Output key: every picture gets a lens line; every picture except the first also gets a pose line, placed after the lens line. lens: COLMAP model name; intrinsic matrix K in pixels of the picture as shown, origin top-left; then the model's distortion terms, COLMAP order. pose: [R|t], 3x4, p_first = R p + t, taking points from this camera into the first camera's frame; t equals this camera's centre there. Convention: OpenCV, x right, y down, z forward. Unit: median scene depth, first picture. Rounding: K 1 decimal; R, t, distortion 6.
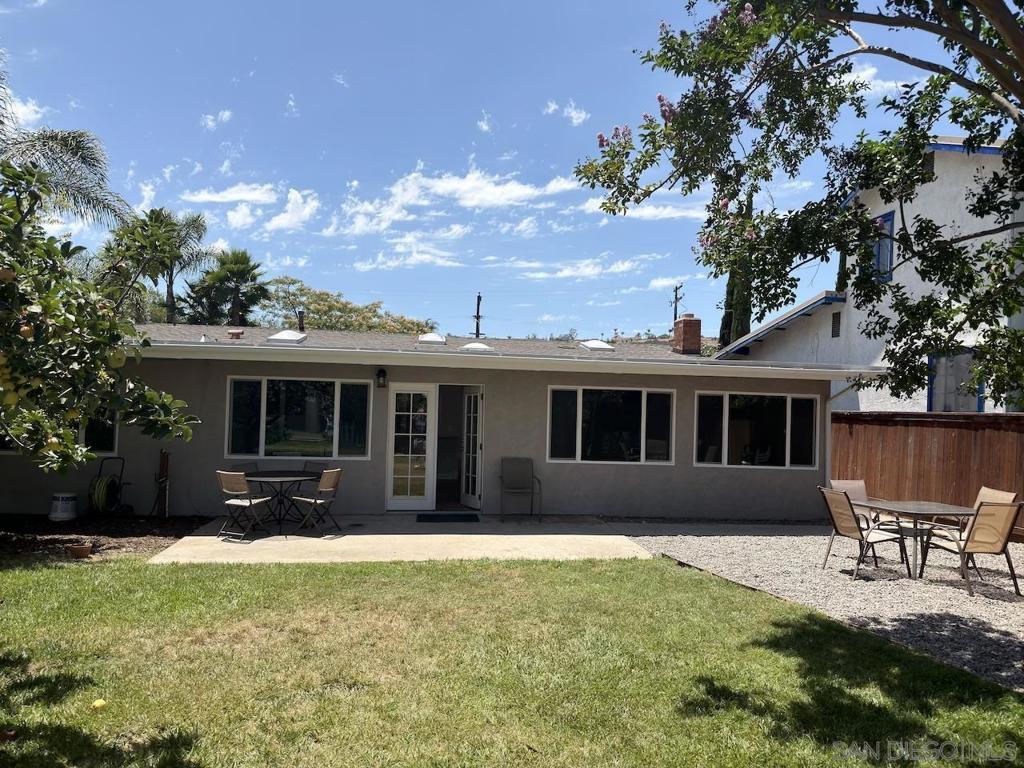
lens RADIAL K [[713.8, 0, 516.9], [0, 713.8, 373.6], [0, 0, 1]] dist [0.060336, -0.082765]
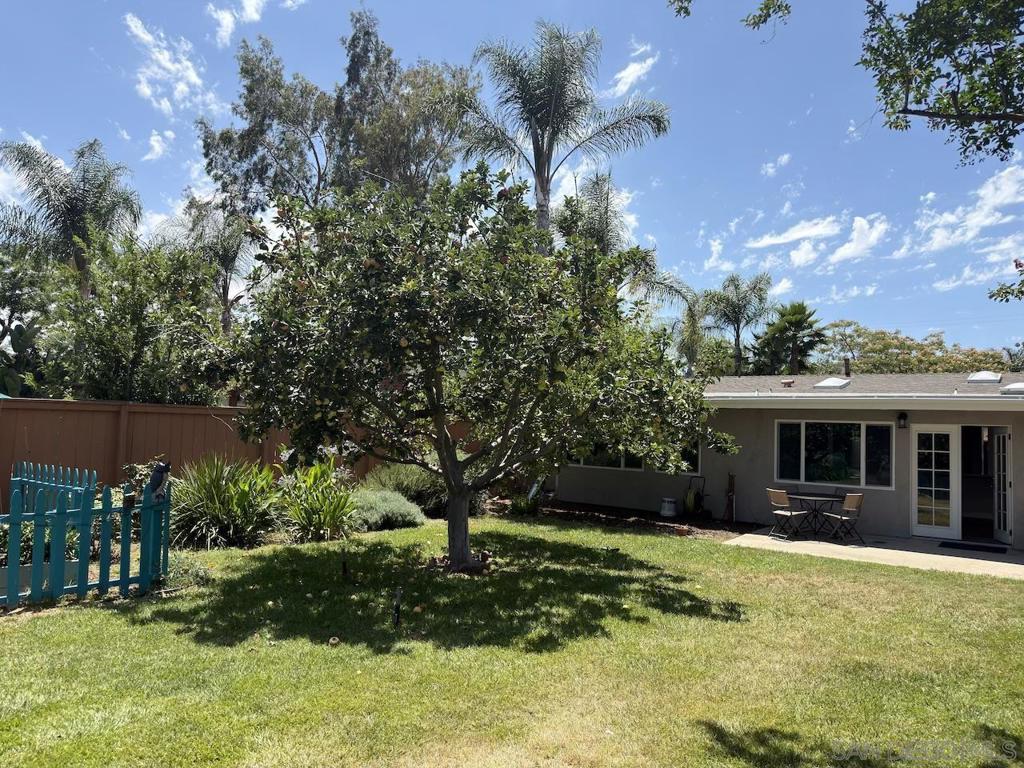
lens RADIAL K [[713.8, 0, 506.1], [0, 713.8, 375.9], [0, 0, 1]] dist [0.060336, -0.082765]
pose [[0.722063, -0.047998, -0.690161, 0.153057], [0.014169, 0.998407, -0.054611, -0.010589], [0.691682, 0.029654, 0.721593, -0.287493]]
